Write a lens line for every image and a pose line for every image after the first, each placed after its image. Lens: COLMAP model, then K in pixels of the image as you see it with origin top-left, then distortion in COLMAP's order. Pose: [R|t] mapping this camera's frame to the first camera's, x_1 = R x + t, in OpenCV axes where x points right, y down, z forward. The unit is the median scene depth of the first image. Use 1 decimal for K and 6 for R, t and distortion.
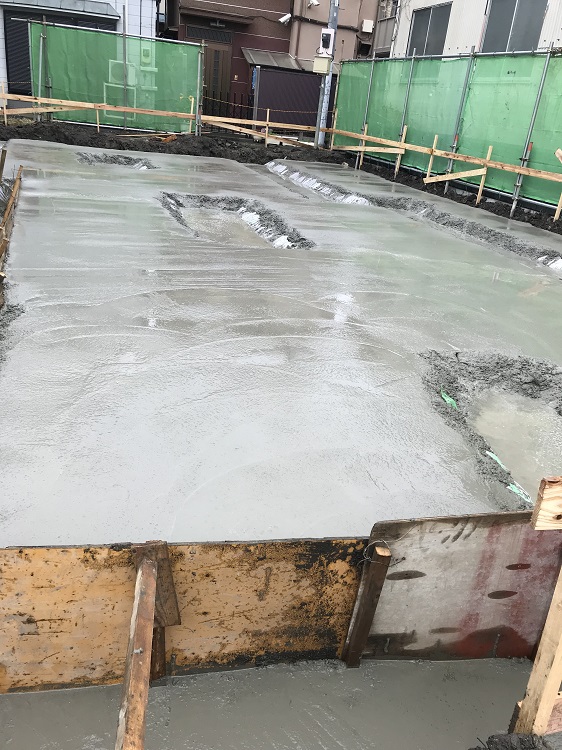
lens RADIAL K [[618.0, 0, 281.5], [0, 618.0, 355.3], [0, 0, 1]] dist [0.069829, -0.067269]
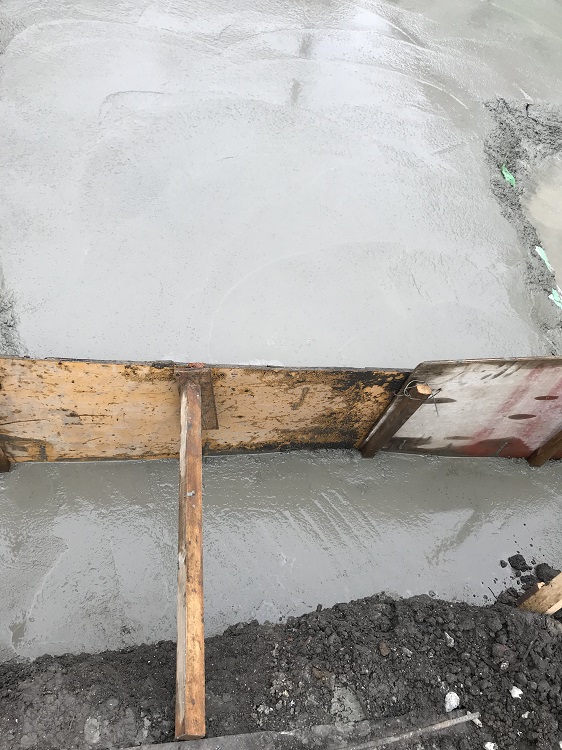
lens RADIAL K [[618.0, 0, 281.5], [0, 618.0, 355.3], [0, 0, 1]] dist [0.069829, -0.067269]
pose [[0.994414, 0.097104, 0.041363, -0.105164], [-0.104759, 0.860244, 0.499005, -0.194807], [0.012874, -0.500551, 0.865612, 0.157926]]
